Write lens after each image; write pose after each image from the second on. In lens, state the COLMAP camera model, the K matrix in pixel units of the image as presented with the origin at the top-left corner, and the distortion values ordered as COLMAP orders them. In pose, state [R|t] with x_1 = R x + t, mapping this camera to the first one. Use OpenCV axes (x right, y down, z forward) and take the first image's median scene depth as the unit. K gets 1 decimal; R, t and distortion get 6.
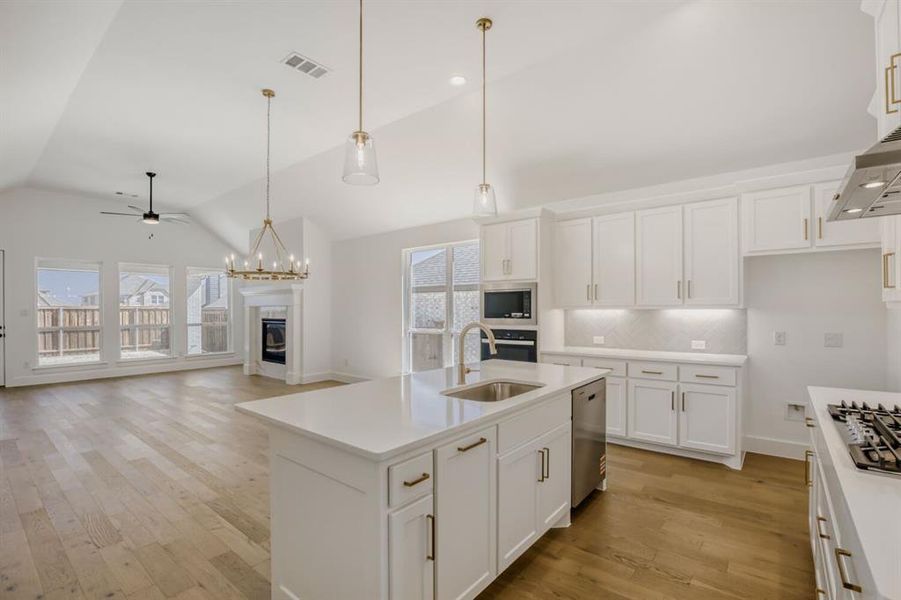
lens RADIAL K [[411.4, 0, 448.3], [0, 411.4, 308.7], [0, 0, 1]] dist [-0.026042, 0.000296]
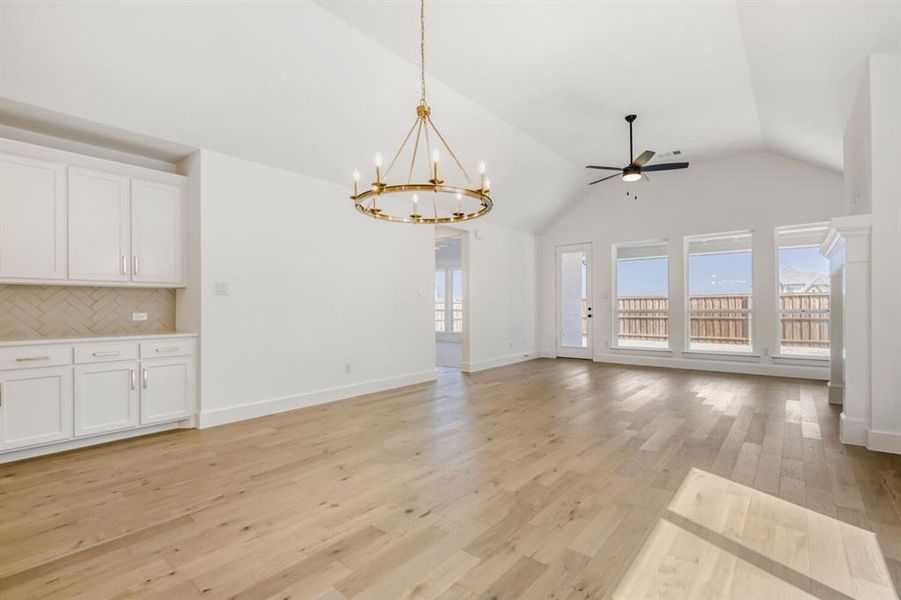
lens RADIAL K [[410.5, 0, 452.7], [0, 410.5, 300.5], [0, 0, 1]] dist [-0.000225, 0.000411]
pose [[-0.019671, -0.012904, -0.999723, 0.061698], [0.009918, 0.999865, -0.013101, 0.027560], [0.999757, -0.010173, -0.019540, 0.511068]]
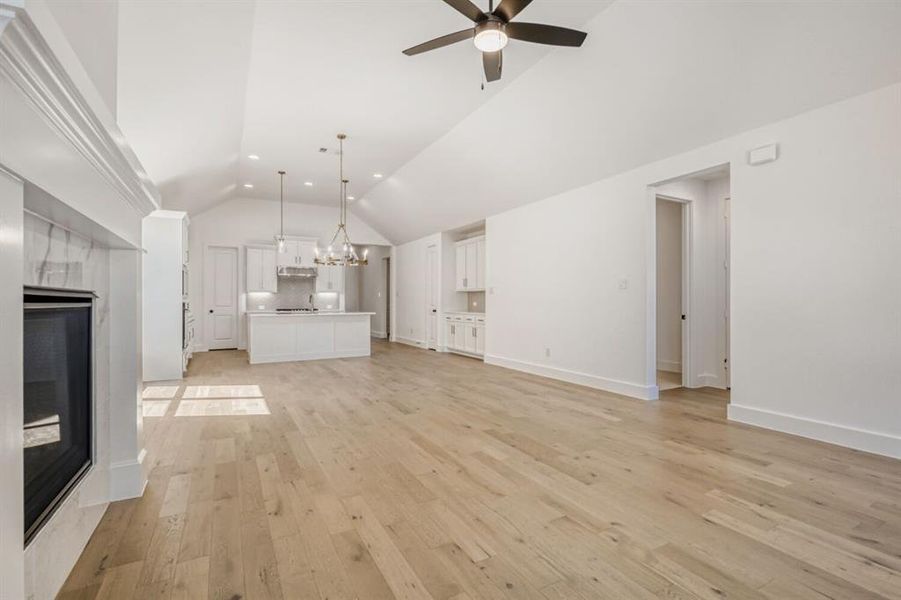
lens RADIAL K [[410.5, 0, 452.7], [0, 410.5, 300.5], [0, 0, 1]] dist [-0.000225, 0.000411]
pose [[-0.928623, 0.008154, 0.370934, -0.651715], [0.006921, 0.999965, -0.004654, 0.030410], [-0.370959, -0.001755, -0.928648, 1.068689]]
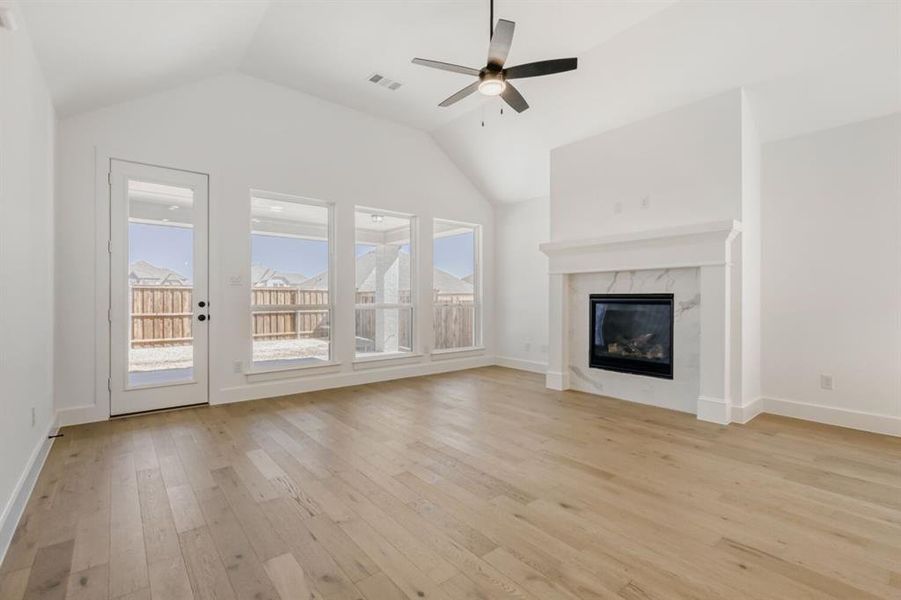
lens RADIAL K [[410.5, 0, 452.7], [0, 410.5, 300.5], [0, 0, 1]] dist [-0.000225, 0.000411]
pose [[0.980269, 0.005154, -0.197602, -0.524937], [-0.003855, 0.999968, 0.006960, 0.029008], [0.197632, -0.006061, 0.980258, 0.390810]]
